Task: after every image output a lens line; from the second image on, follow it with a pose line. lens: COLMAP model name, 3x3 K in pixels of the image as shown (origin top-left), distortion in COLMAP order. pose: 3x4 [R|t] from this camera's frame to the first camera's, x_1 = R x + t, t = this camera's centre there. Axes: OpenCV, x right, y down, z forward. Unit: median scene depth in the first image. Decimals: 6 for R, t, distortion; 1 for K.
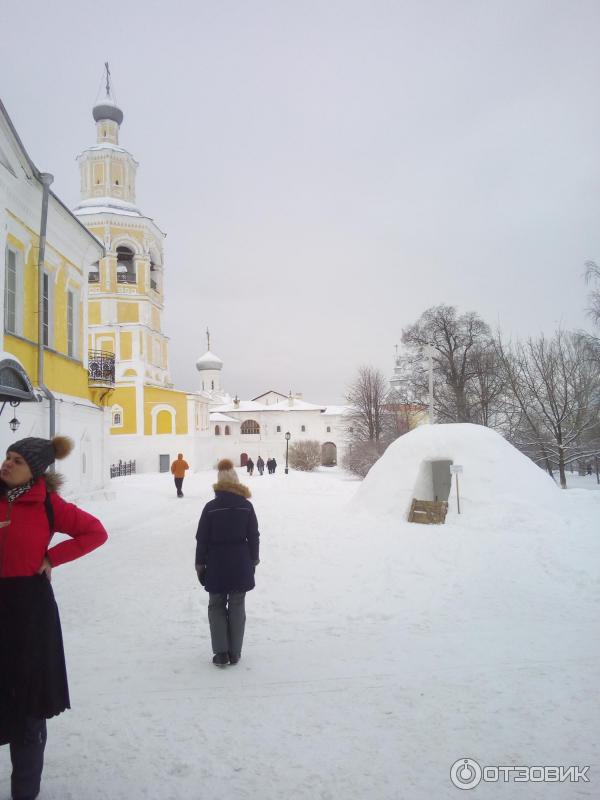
lens RADIAL K [[598.7, 0, 303.4], [0, 598.7, 401.2], [0, 0, 1]] dist [0.084859, -0.159135]
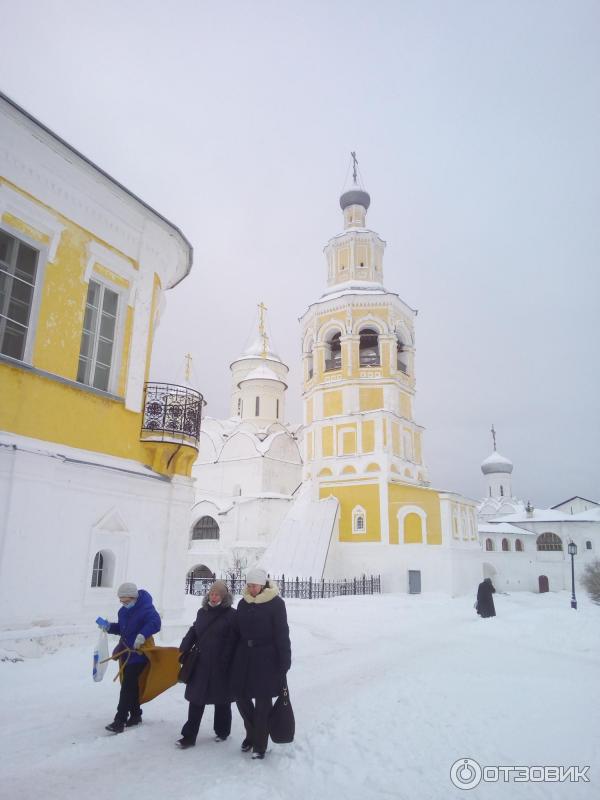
lens RADIAL K [[598.7, 0, 303.4], [0, 598.7, 401.2], [0, 0, 1]] dist [0.084859, -0.159135]
pose [[0.878784, -0.085972, -0.469411, 0.030941], [-0.003785, 0.982352, -0.187002, 0.019493], [0.477204, 0.166111, 0.862950, 0.210734]]
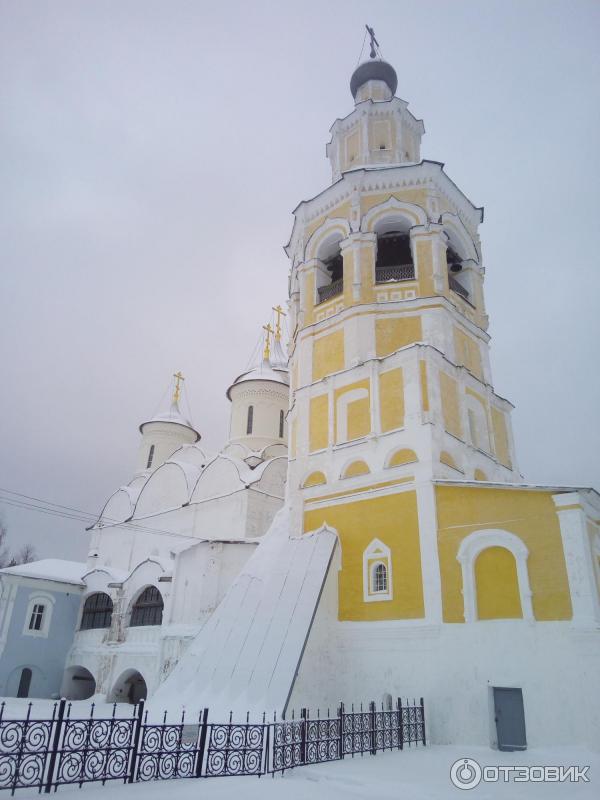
lens RADIAL K [[604.0, 0, 295.6], [0, 604.0, 400.4], [0, 0, 1]] dist [0.044277, -0.070683]
pose [[0.793344, -0.202465, -0.574120, -0.104026], [-0.010402, 0.938430, -0.345314, 0.058011], [0.608685, 0.279925, 0.742391, 0.648046]]
